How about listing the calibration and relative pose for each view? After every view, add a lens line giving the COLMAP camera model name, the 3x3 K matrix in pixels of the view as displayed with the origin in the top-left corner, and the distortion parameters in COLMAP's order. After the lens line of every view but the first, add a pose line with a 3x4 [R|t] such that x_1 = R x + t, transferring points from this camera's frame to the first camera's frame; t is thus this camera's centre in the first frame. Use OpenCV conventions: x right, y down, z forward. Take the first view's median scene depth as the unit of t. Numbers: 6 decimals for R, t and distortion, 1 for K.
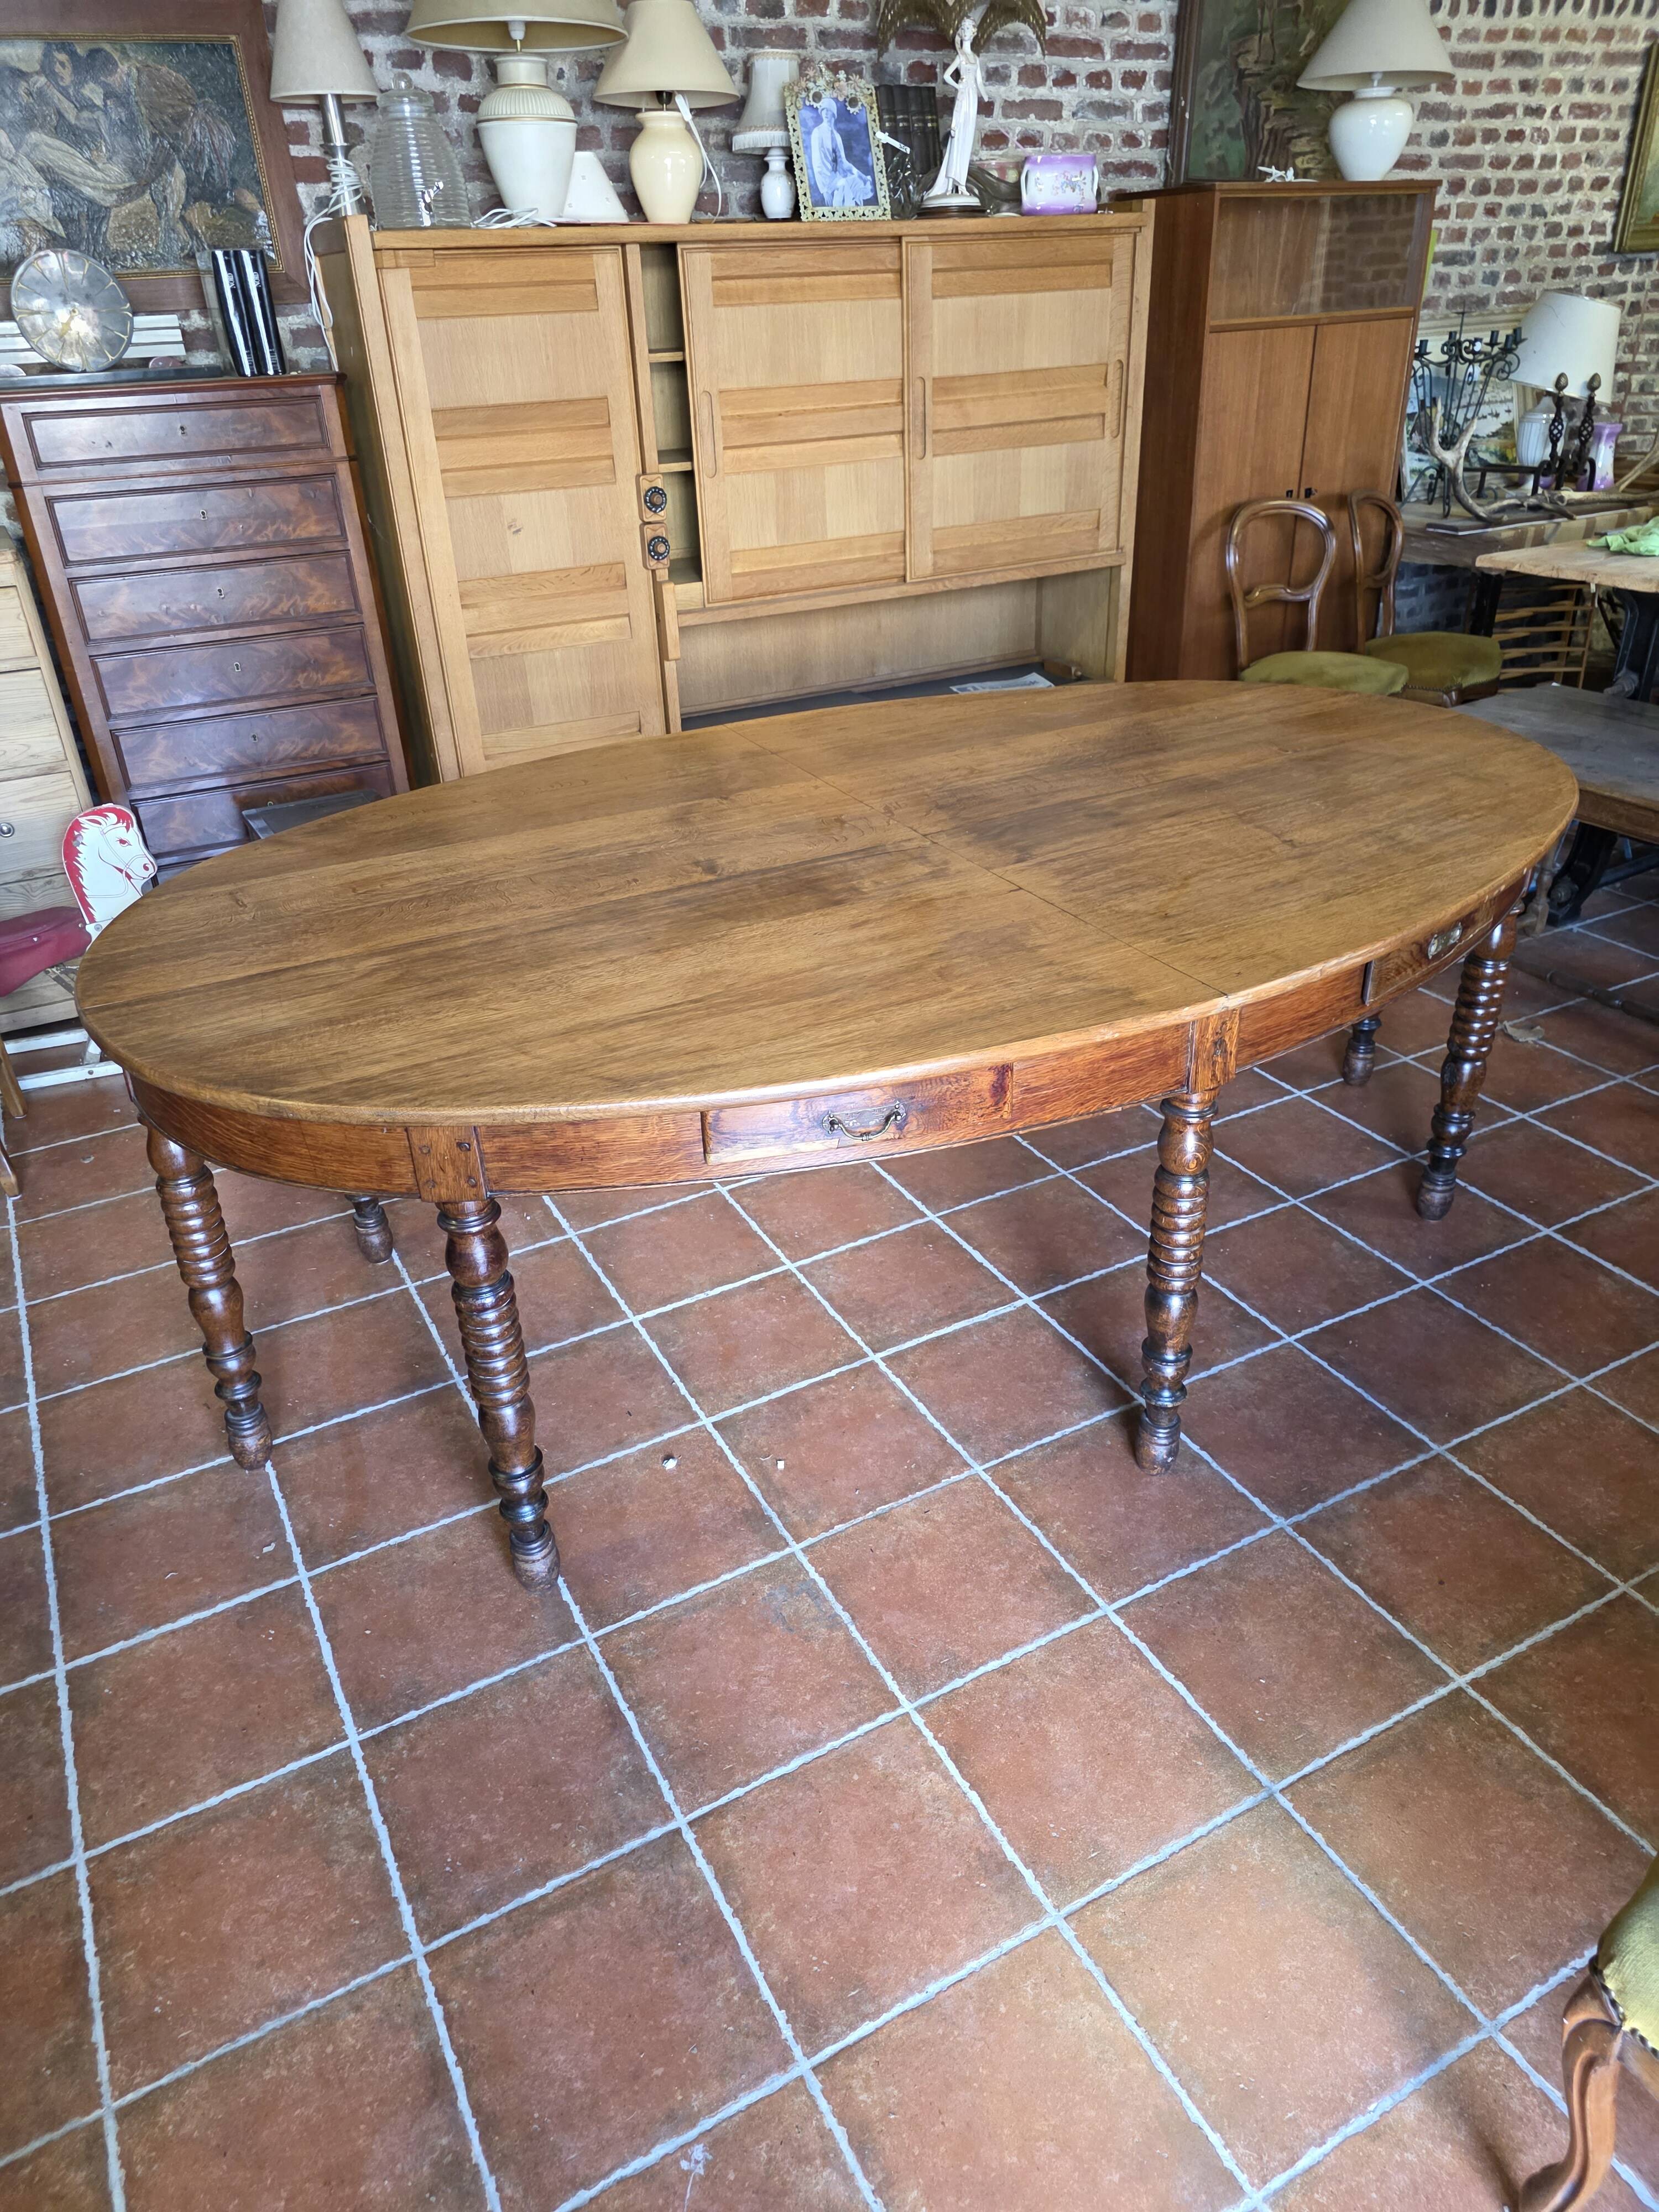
lens RADIAL K [[1495.1, 0, 827.8], [0, 1495.1, 1101.8], [0, 0, 1]] dist [0.039113, -0.027232]
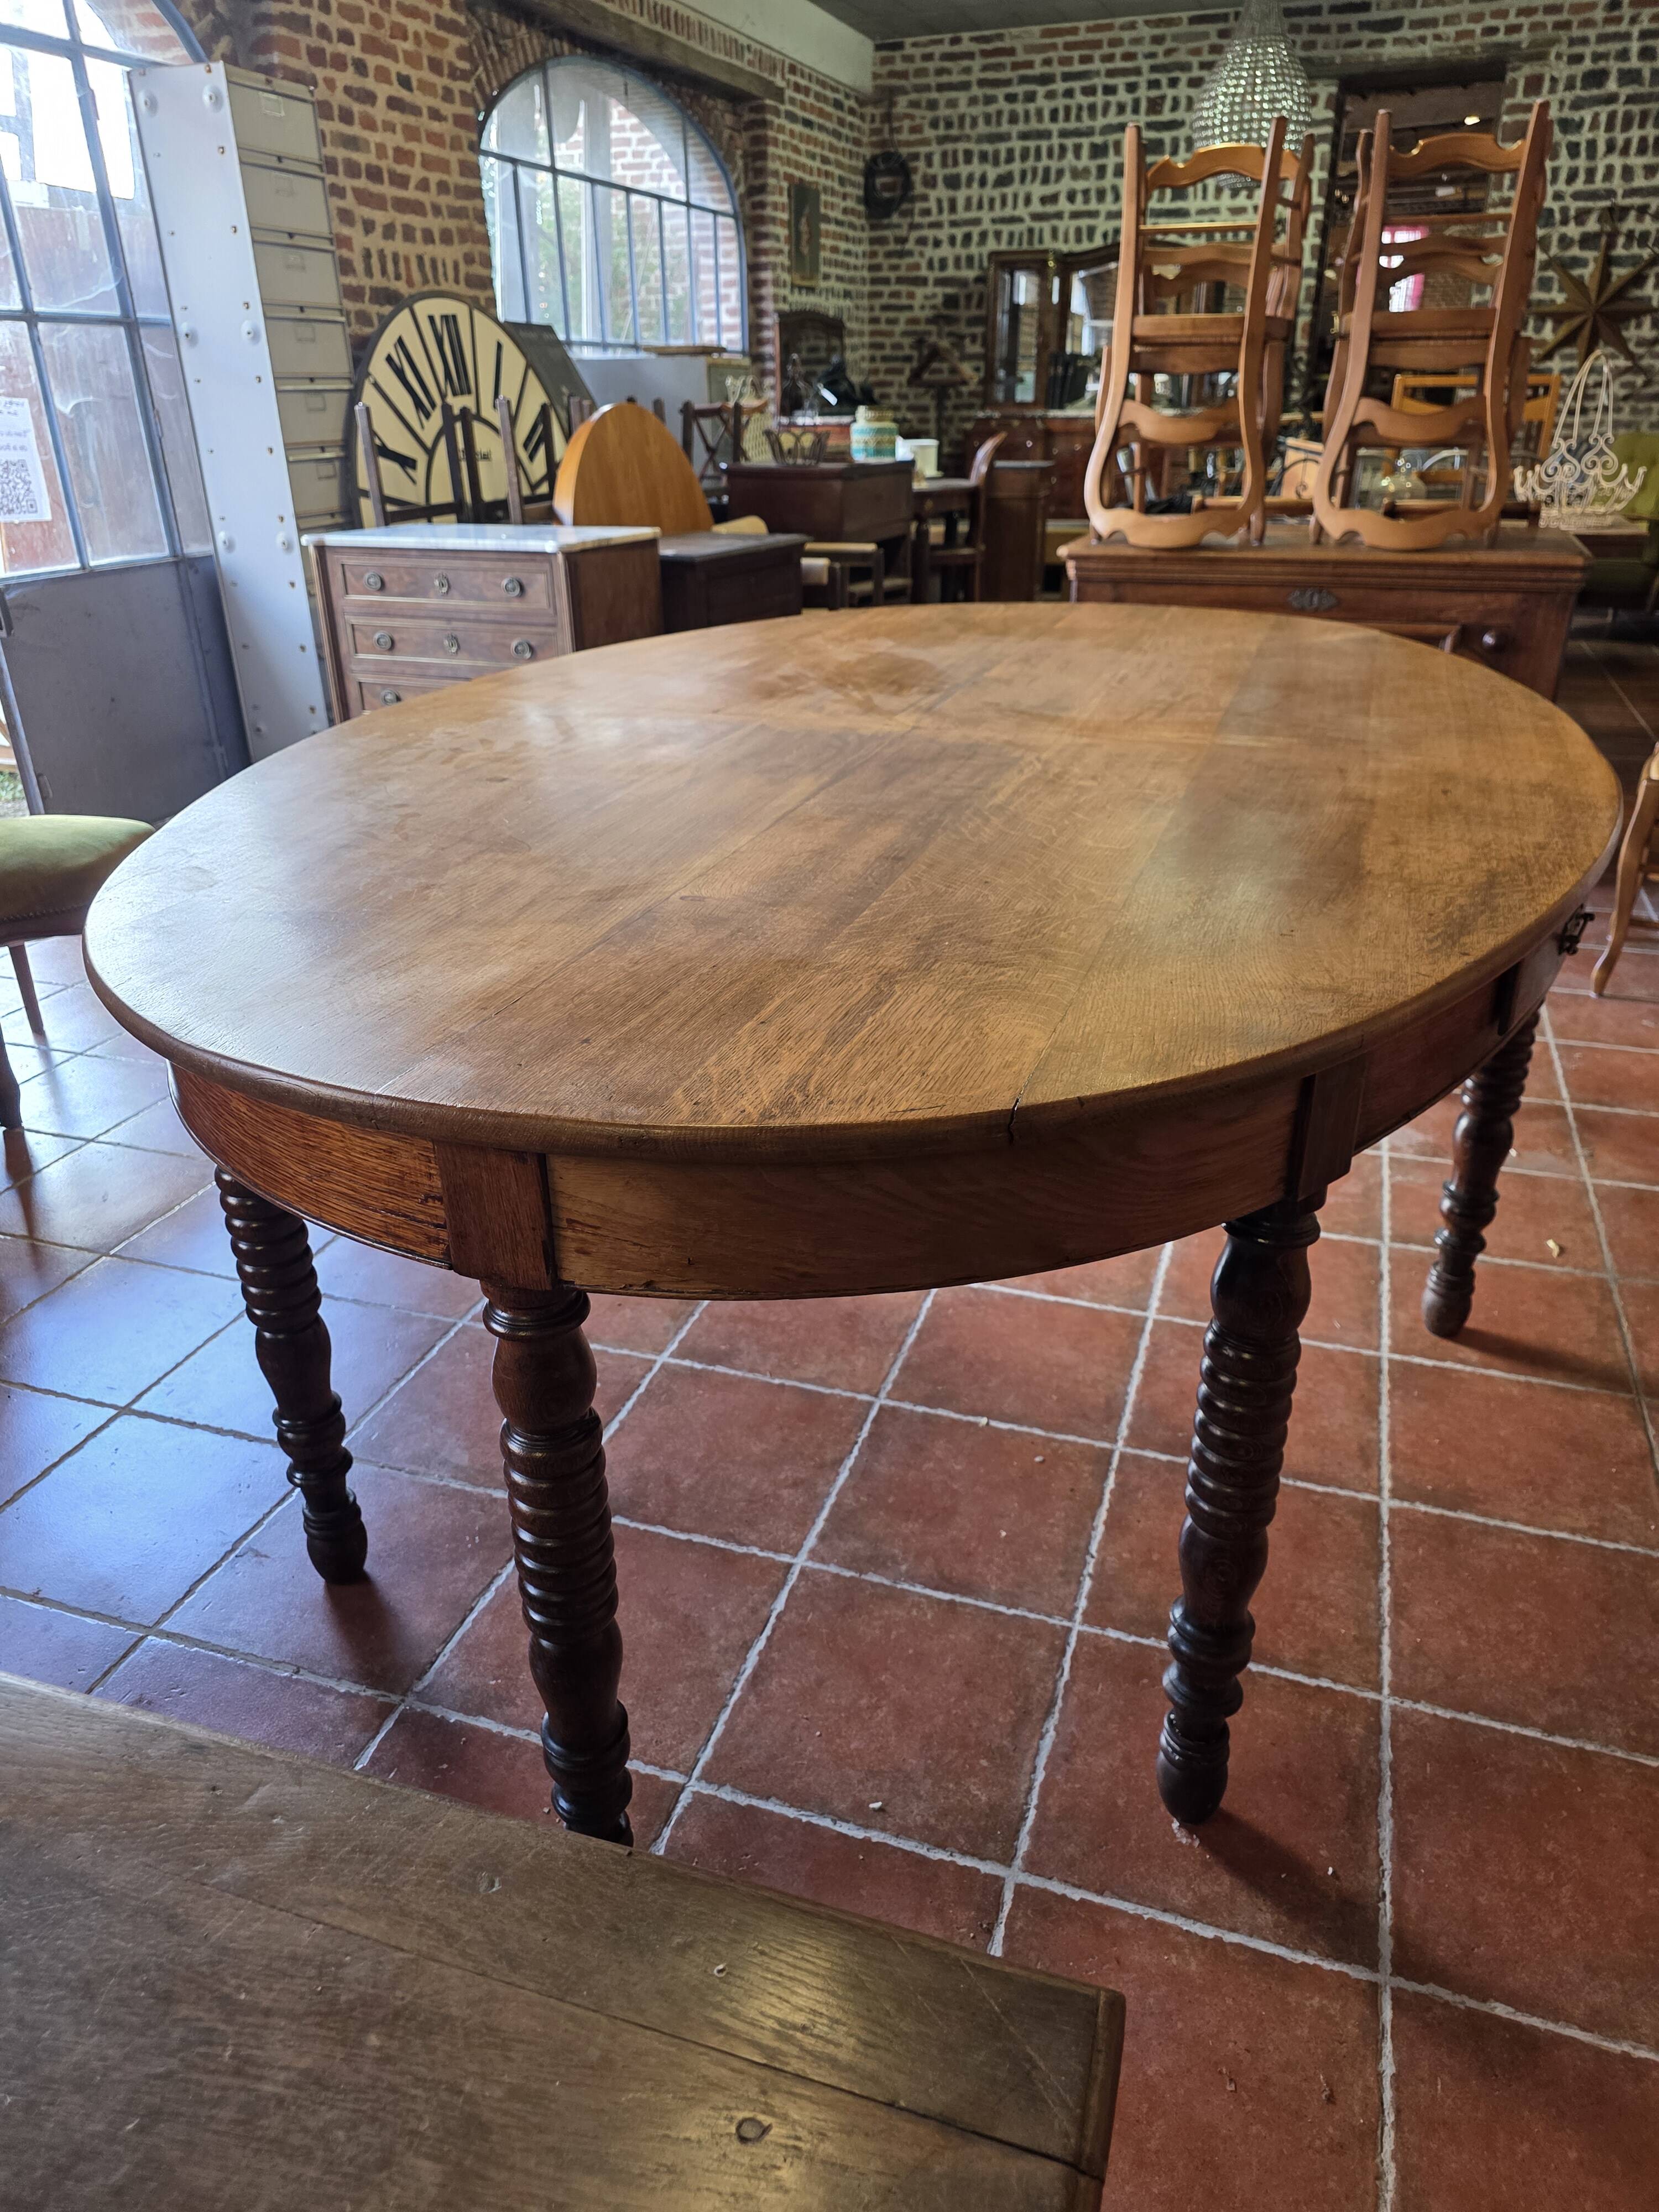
lens RADIAL K [[1495.1, 0, 819.3], [0, 1495.1, 1113.7], [0, 0, 1]] dist [0.039113, -0.027232]
pose [[-0.731961, 0.338868, -0.591102, 0.645617], [-0.288879, 0.631367, 0.719670, -0.609744], [0.617075, 0.697528, -0.364244, 1.397291]]
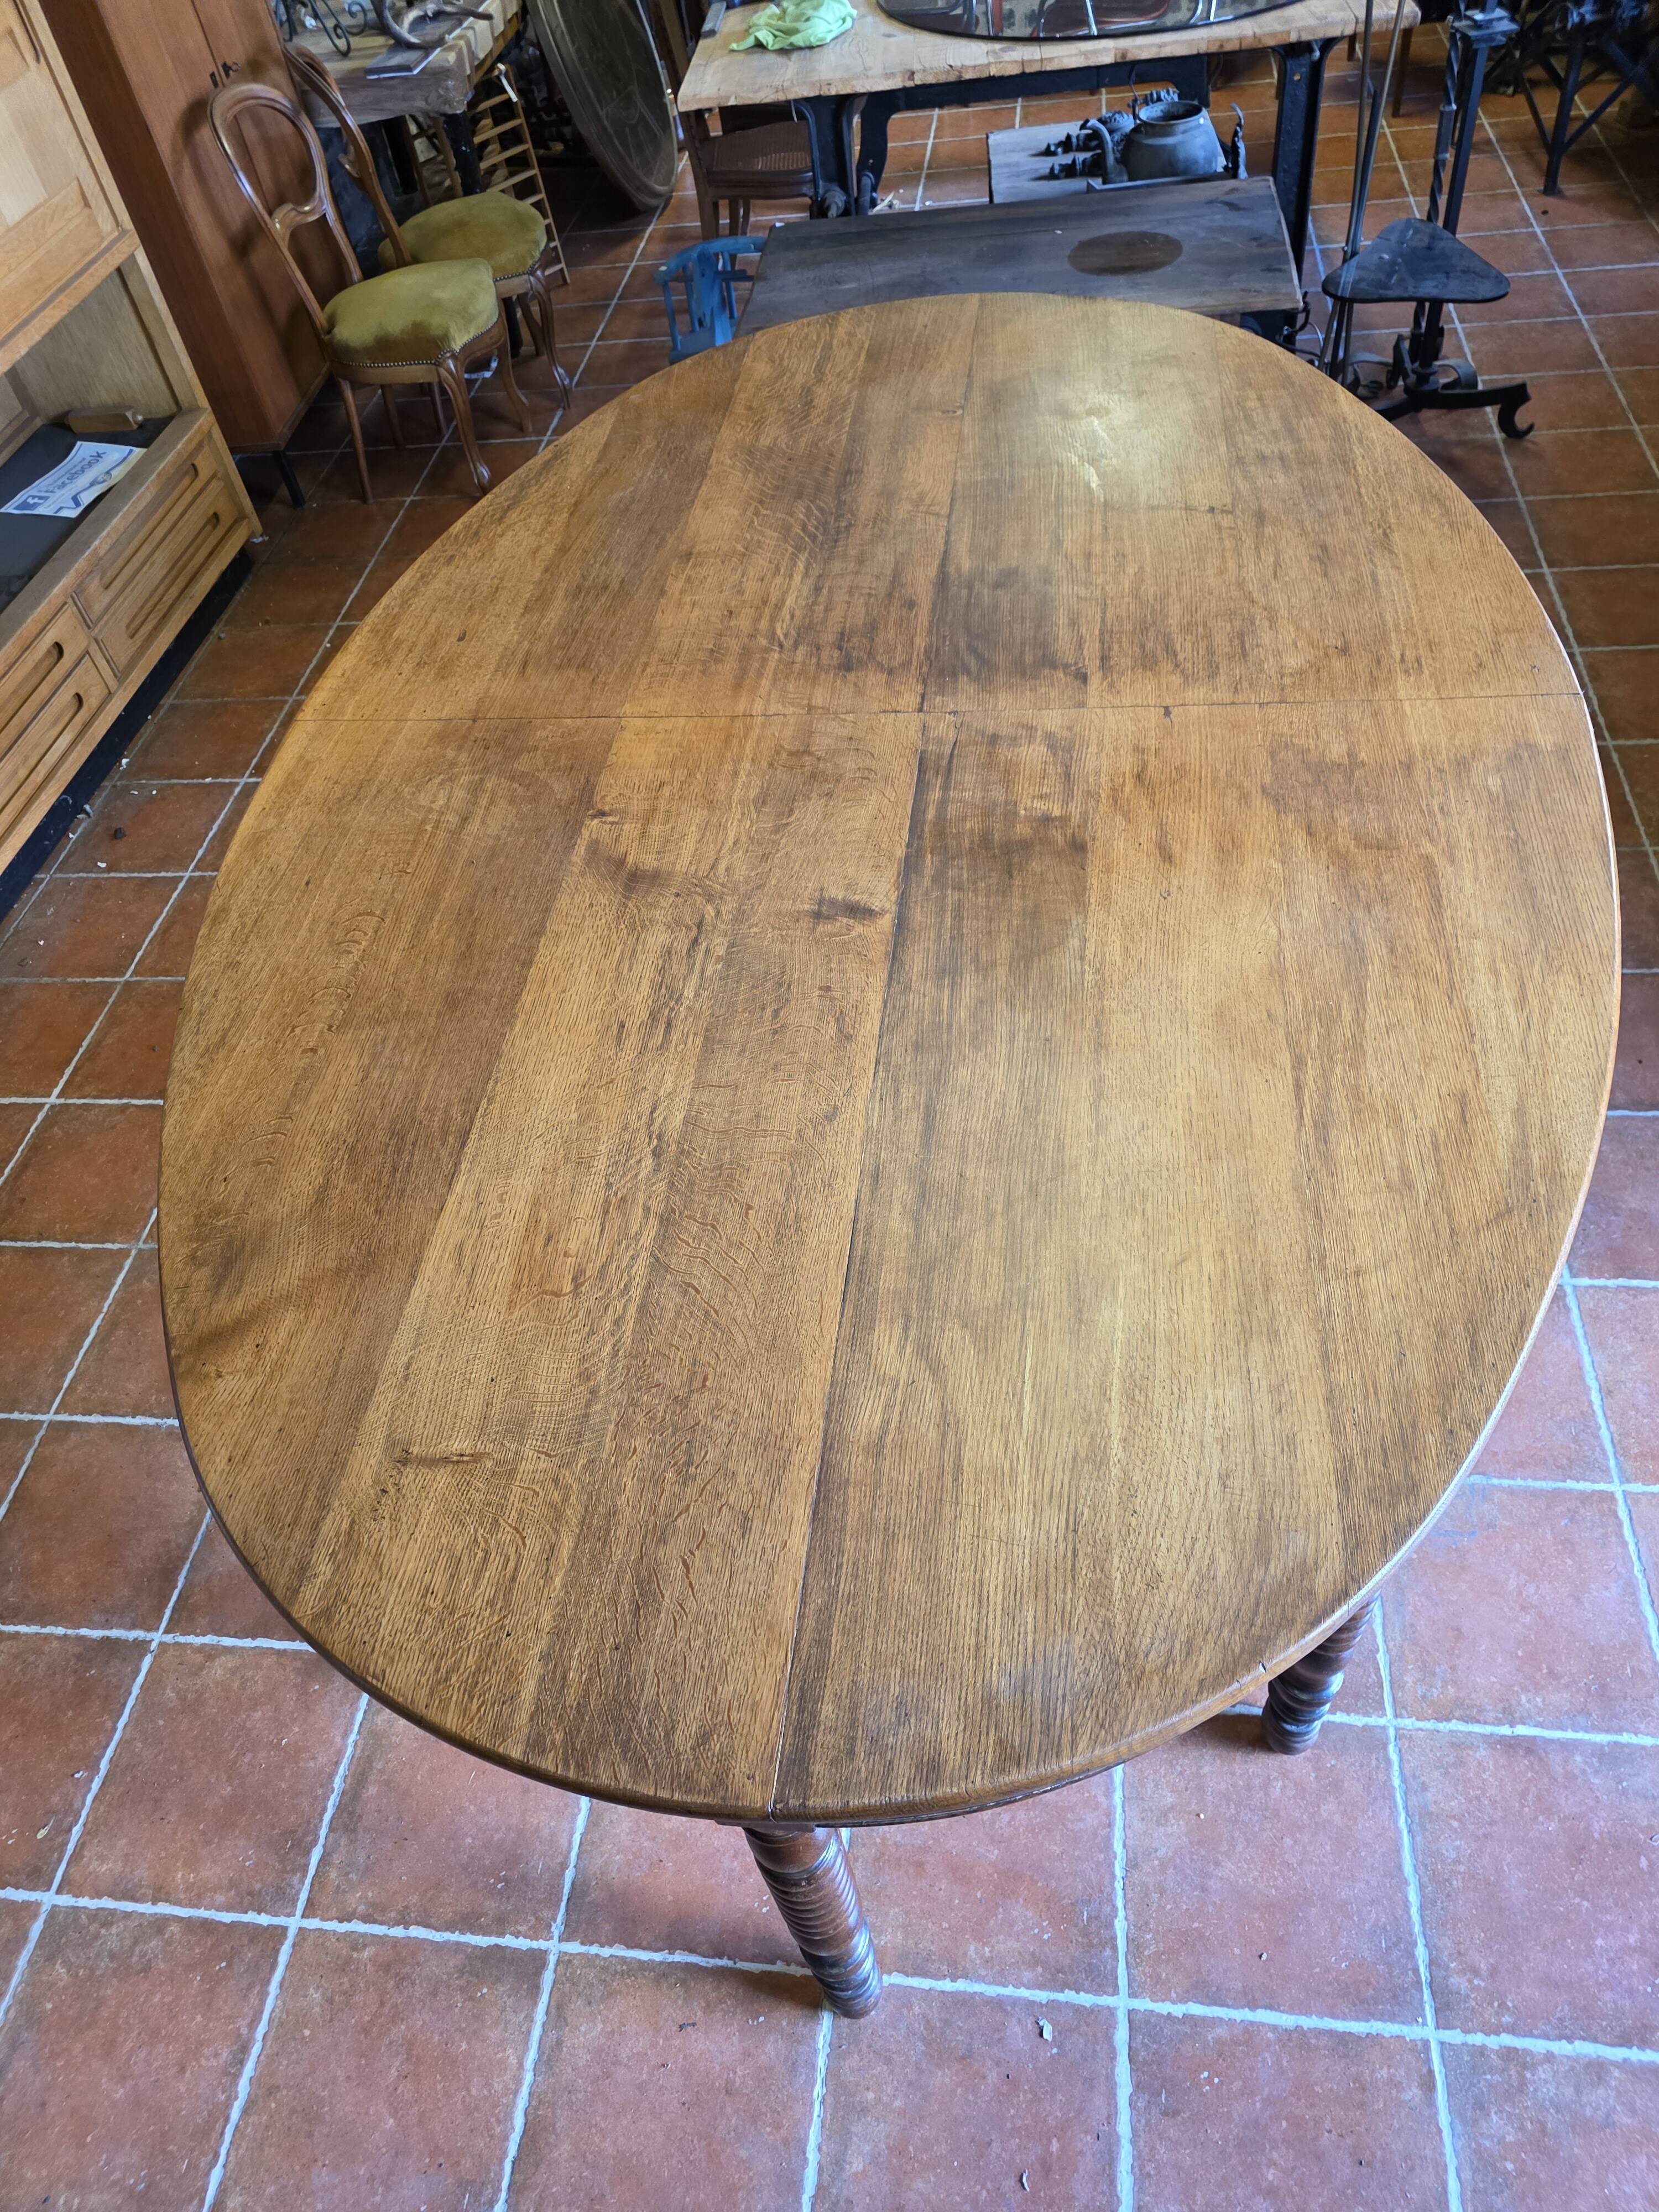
lens RADIAL K [[1495.1, 0, 843.4], [0, 1495.1, 1110.9], [0, 0, 1]] dist [0.039113, -0.027232]
pose [[0.568974, -0.635463, 0.521972, -0.470258], [0.472348, 0.772117, 0.425115, -0.357732], [-0.673169, 0.004673, 0.739474, 0.470971]]
